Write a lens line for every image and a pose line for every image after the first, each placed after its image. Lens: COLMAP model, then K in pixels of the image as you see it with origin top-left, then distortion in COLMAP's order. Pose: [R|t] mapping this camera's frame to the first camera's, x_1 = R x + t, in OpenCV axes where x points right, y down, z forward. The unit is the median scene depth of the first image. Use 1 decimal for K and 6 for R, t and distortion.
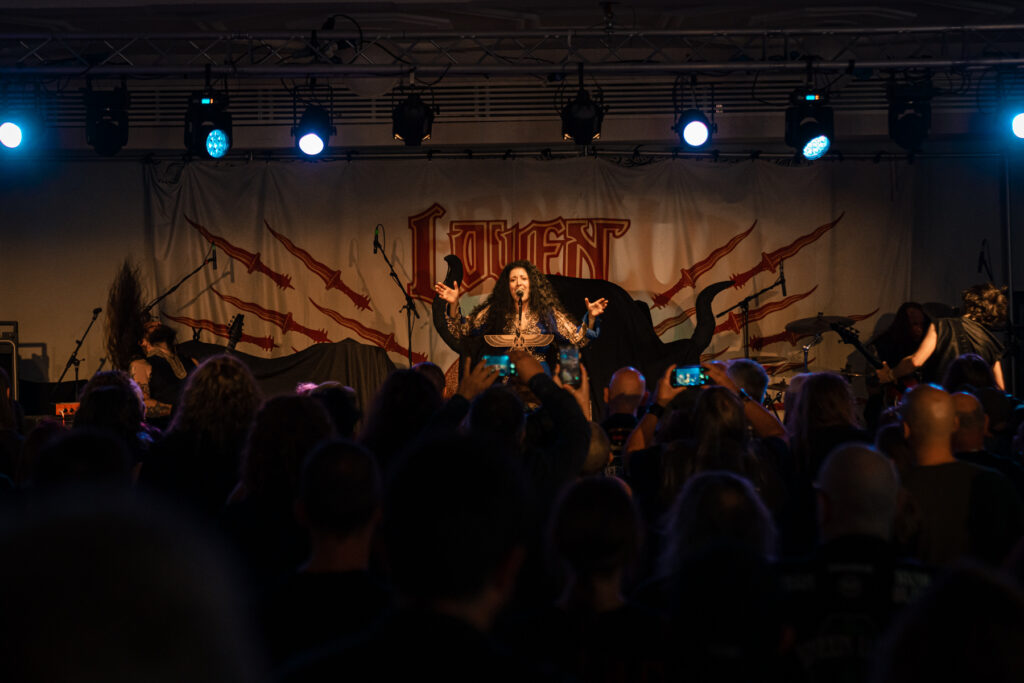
lens RADIAL K [[1969.4, 0, 507.7], [0, 1969.4, 301.4], [0, 0, 1]] dist [0.007396, -0.216643]
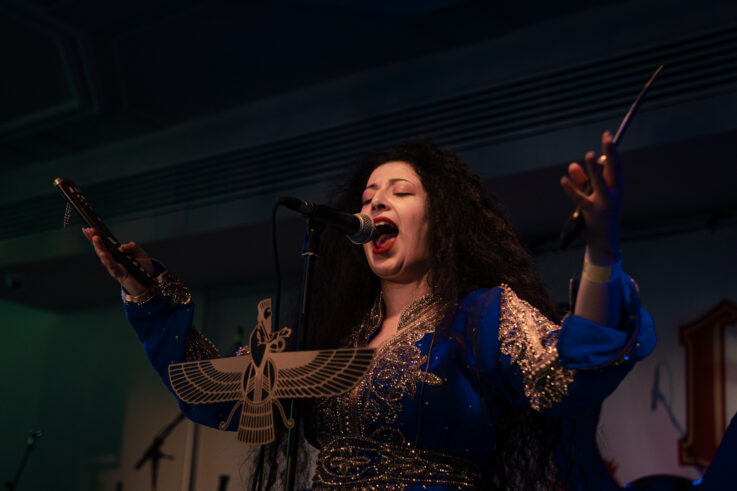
lens RADIAL K [[1115.5, 0, 368.5], [0, 1115.5, 245.5], [0, 0, 1]] dist [-0.113851, -0.027006]
pose [[0.793141, -0.115593, -0.597968, 0.101130], [-0.067097, 0.959263, -0.274433, 0.041251], [0.605331, 0.257786, 0.753074, 0.898789]]
